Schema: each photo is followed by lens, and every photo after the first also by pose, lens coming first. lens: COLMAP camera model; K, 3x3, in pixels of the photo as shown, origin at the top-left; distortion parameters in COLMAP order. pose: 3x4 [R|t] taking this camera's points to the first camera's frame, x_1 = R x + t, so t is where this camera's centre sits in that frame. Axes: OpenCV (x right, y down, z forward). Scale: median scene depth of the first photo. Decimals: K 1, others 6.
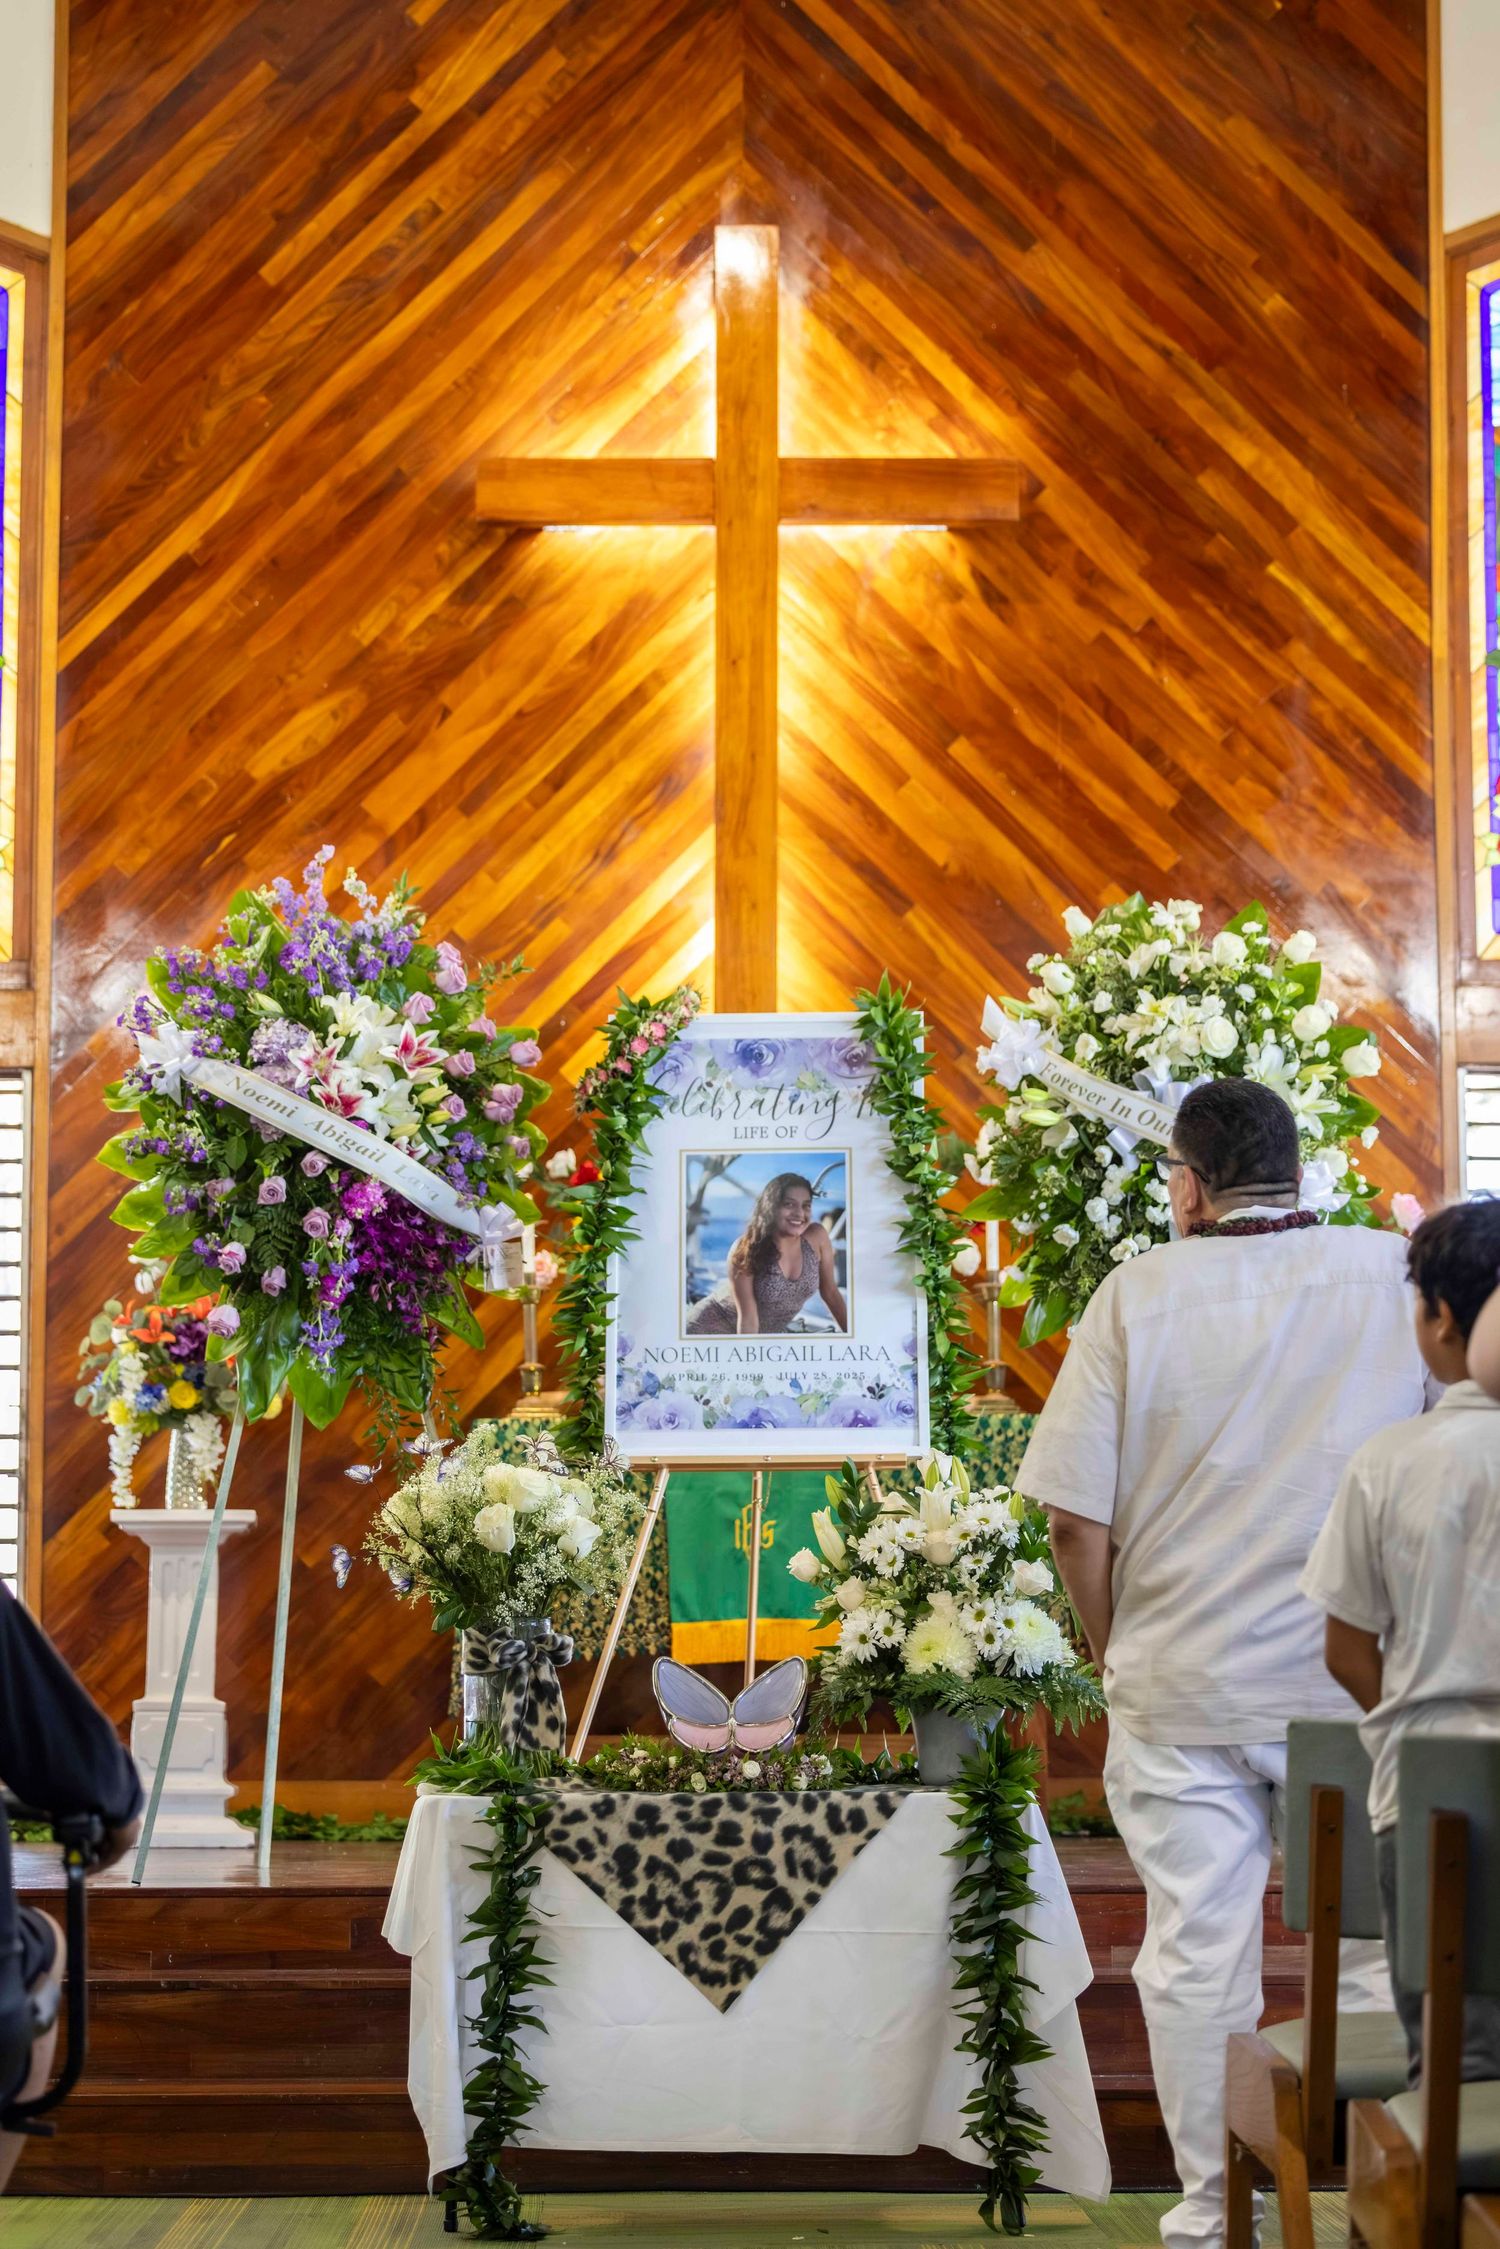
lens RADIAL K [[4259.1, 0, 750.0], [0, 4259.1, 1124.5], [0, 0, 1]] dist [-0.018817, -5.578884]
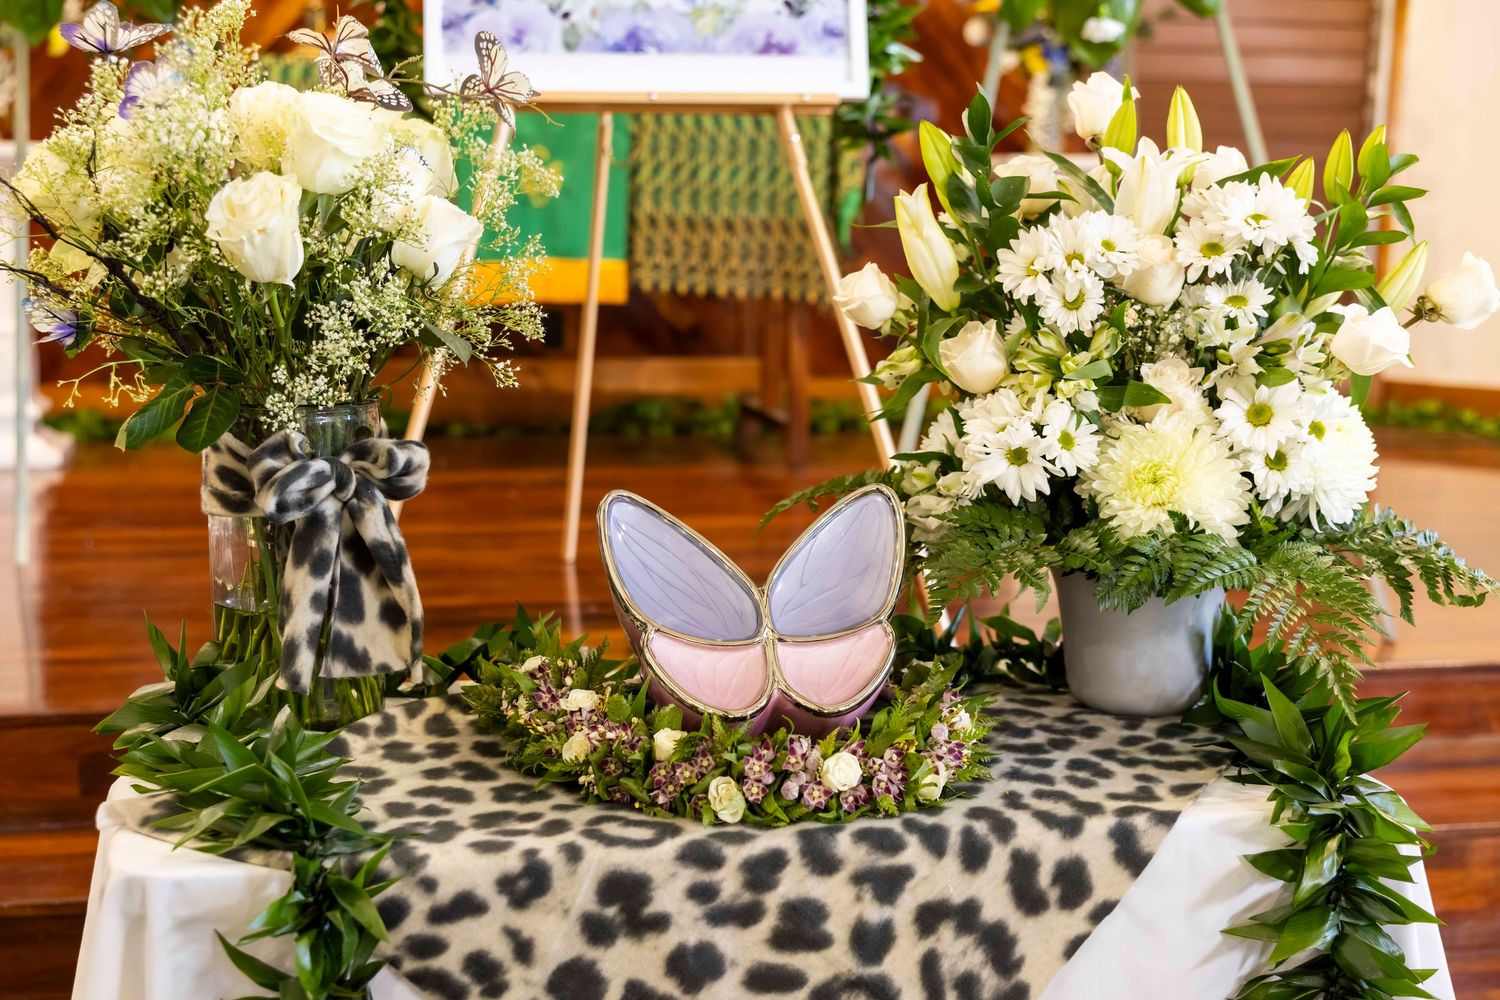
lens RADIAL K [[1927.8, 0, 706.5], [0, 1927.8, 537.6], [0, 0, 1]] dist [0.044756, 0.039709]
pose [[0.988978, -0.013706, 0.147427, -0.043470], [-0.029529, 0.957446, 0.287099, 0.066081], [-0.145089, -0.288288, 0.946488, 0.789504]]
